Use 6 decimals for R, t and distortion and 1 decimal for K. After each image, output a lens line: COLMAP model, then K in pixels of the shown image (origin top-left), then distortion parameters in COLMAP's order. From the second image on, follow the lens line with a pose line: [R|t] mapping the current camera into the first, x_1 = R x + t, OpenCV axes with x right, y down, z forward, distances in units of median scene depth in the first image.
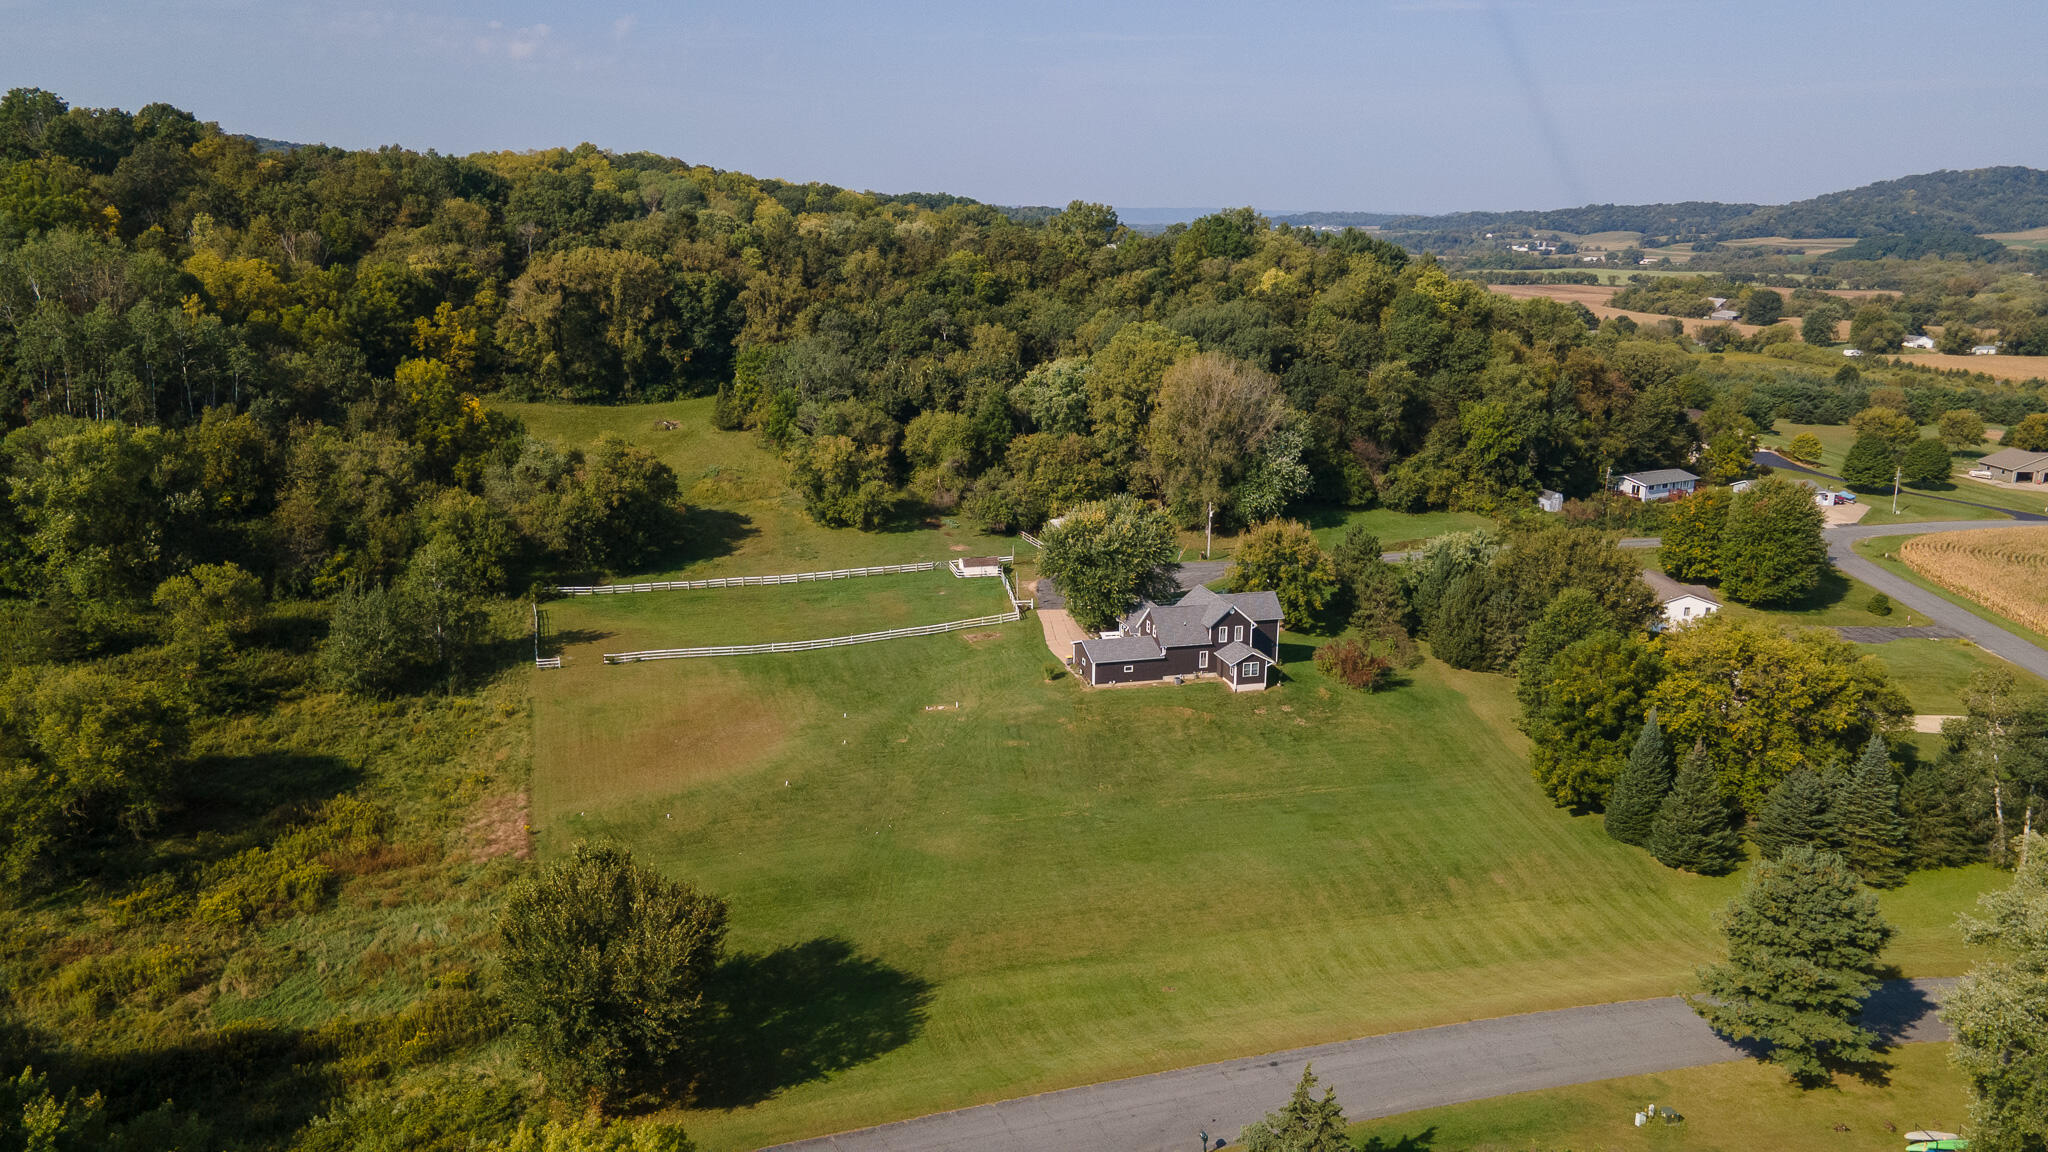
lens RADIAL K [[1495.5, 0, 1014.7], [0, 1495.5, 593.2], [0, 0, 1]] dist [0.022246, 0.036398]
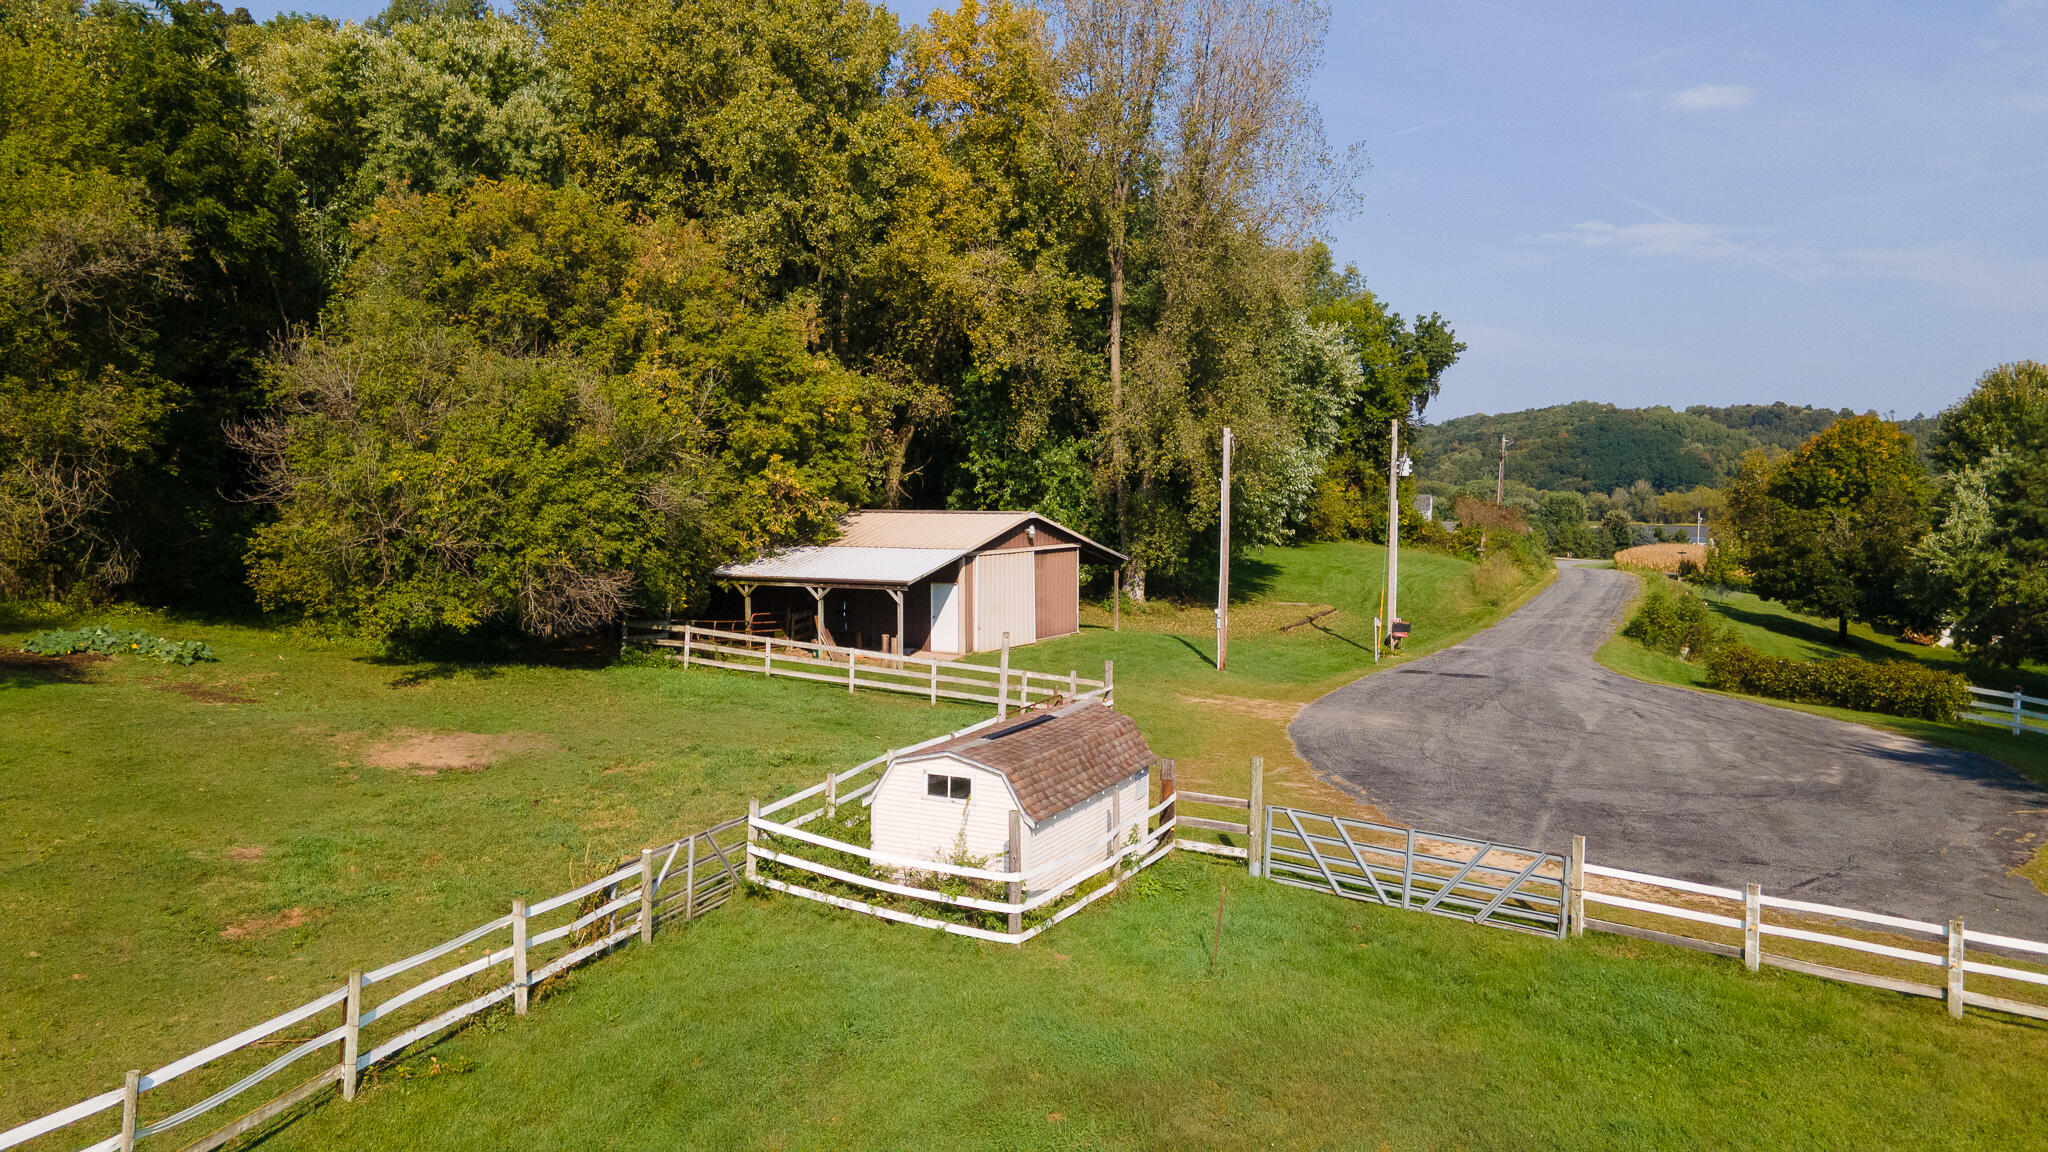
lens RADIAL K [[1495.5, 0, 1003.4], [0, 1495.5, 586.8], [0, 0, 1]] dist [0.022246, 0.036398]
pose [[0.661078, -0.061413, 0.747800, -0.099573], [0.191166, 0.977540, -0.088716, -0.022649], [-0.725556, 0.201602, 0.657970, 0.852564]]
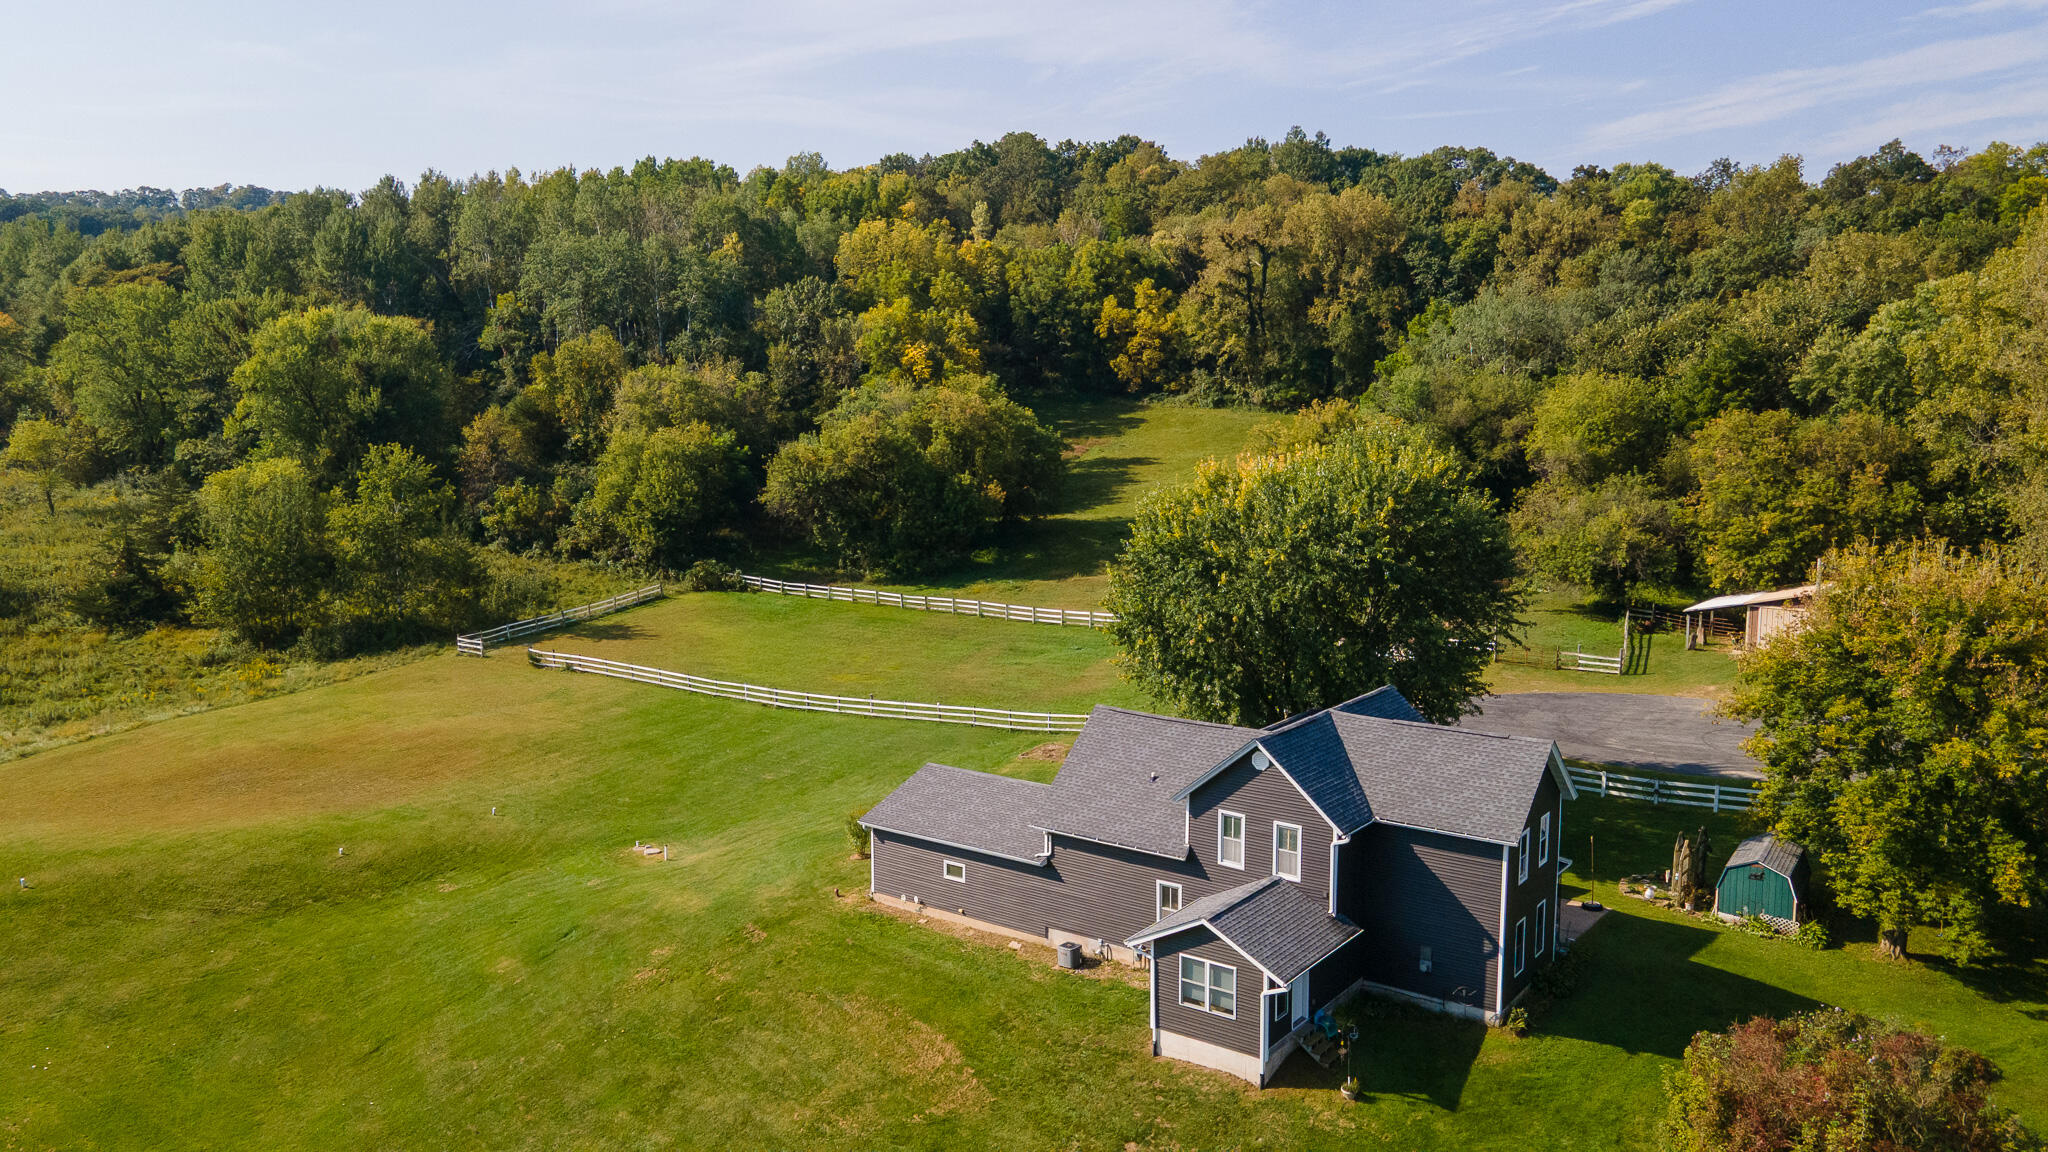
lens RADIAL K [[1495.5, 0, 1013.9], [0, 1495.5, 576.9], [0, 0, 1]] dist [0.022246, 0.036398]
pose [[0.615539, 0.088546, -0.783116, 0.240964], [-0.184237, 0.982302, -0.033746, -0.002548], [0.766269, 0.165051, 0.620959, 0.579239]]
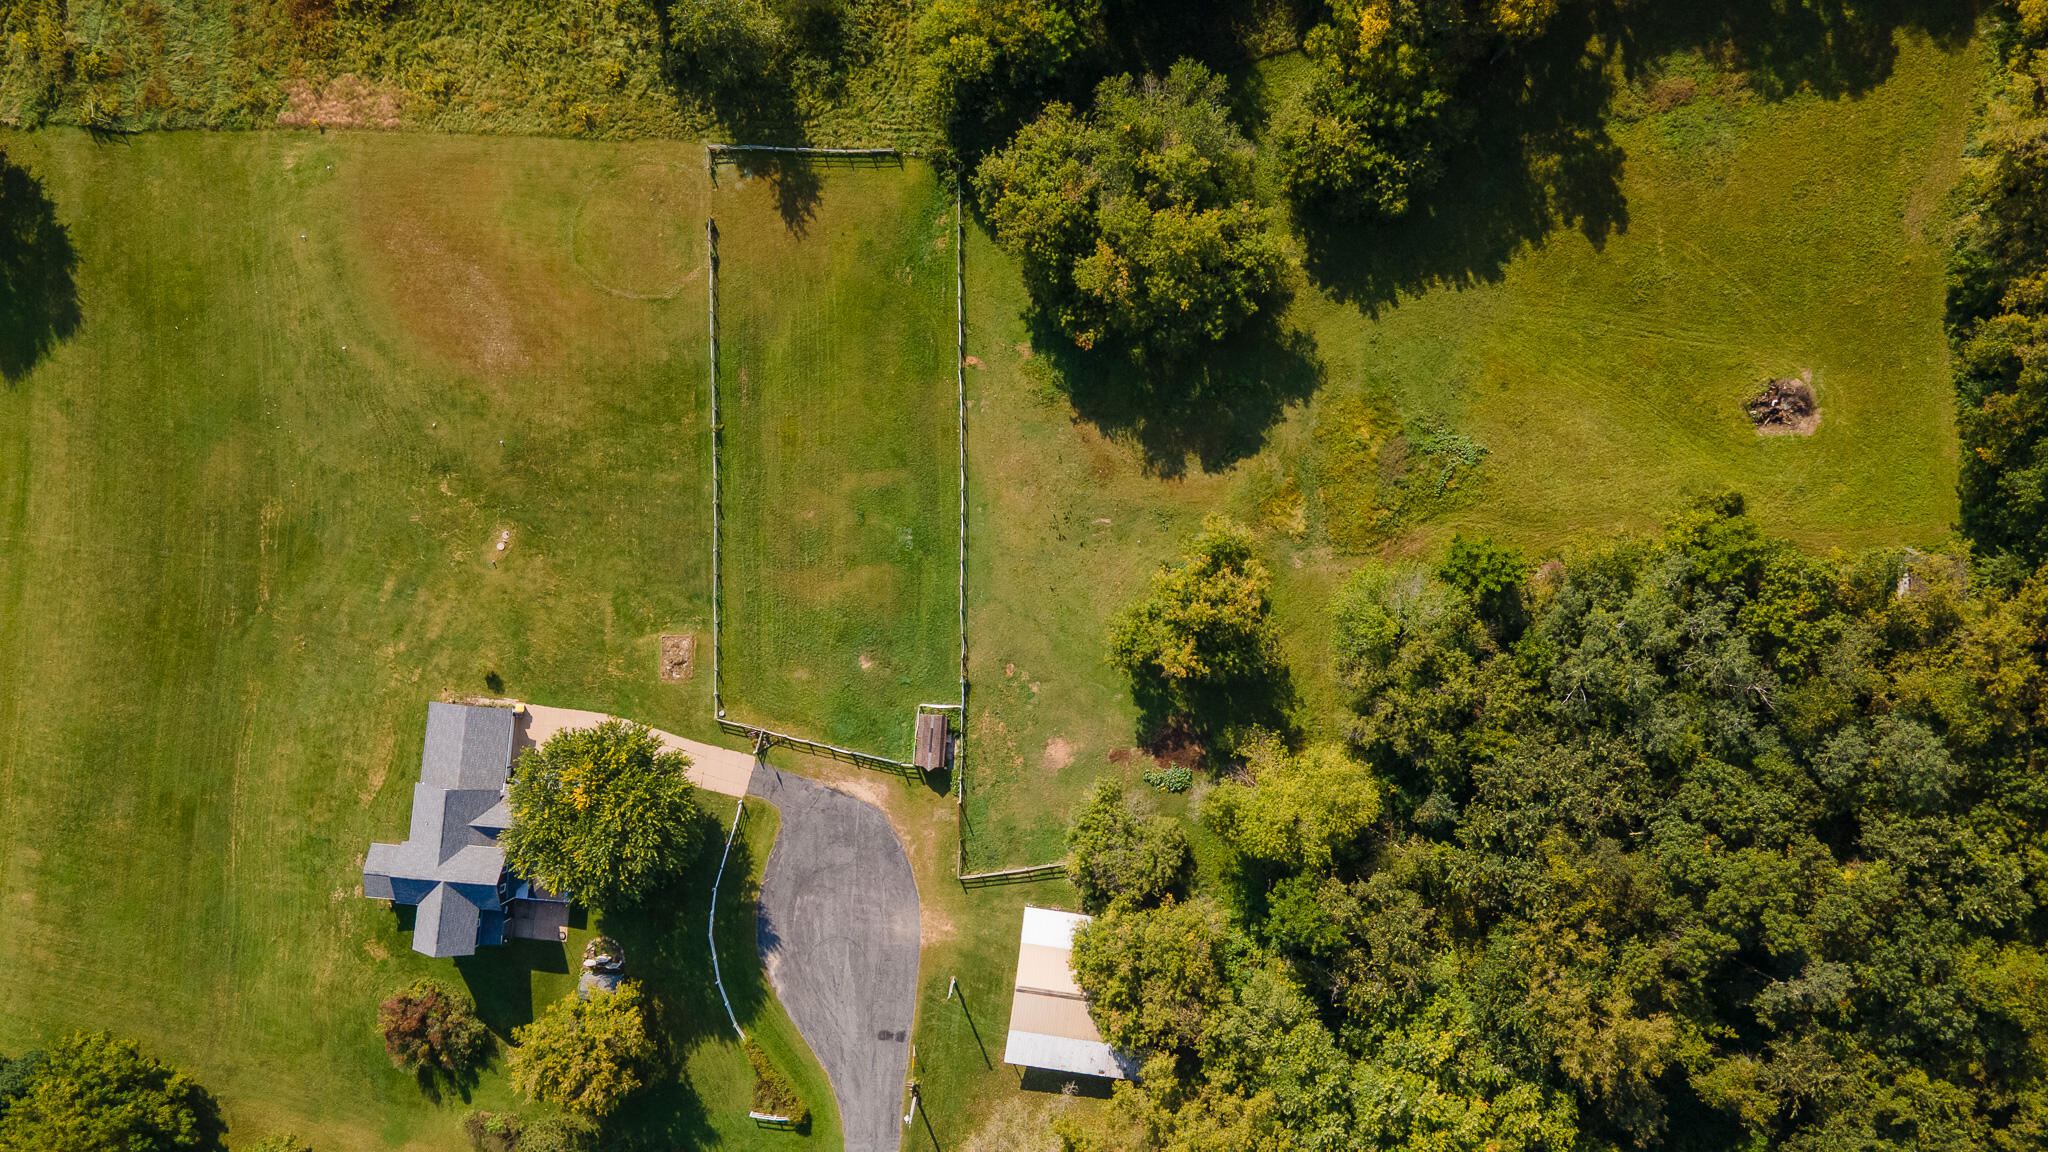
lens RADIAL K [[1495.5, 0, 1060.7], [0, 1495.5, 570.9], [0, 0, 1]] dist [0.022246, 0.036398]
pose [[-0.348942, 0.935834, -0.049543, -0.080054], [-0.239069, -0.037776, 0.970267, -0.665940], [0.906137, 0.350412, 0.236911, 0.792352]]
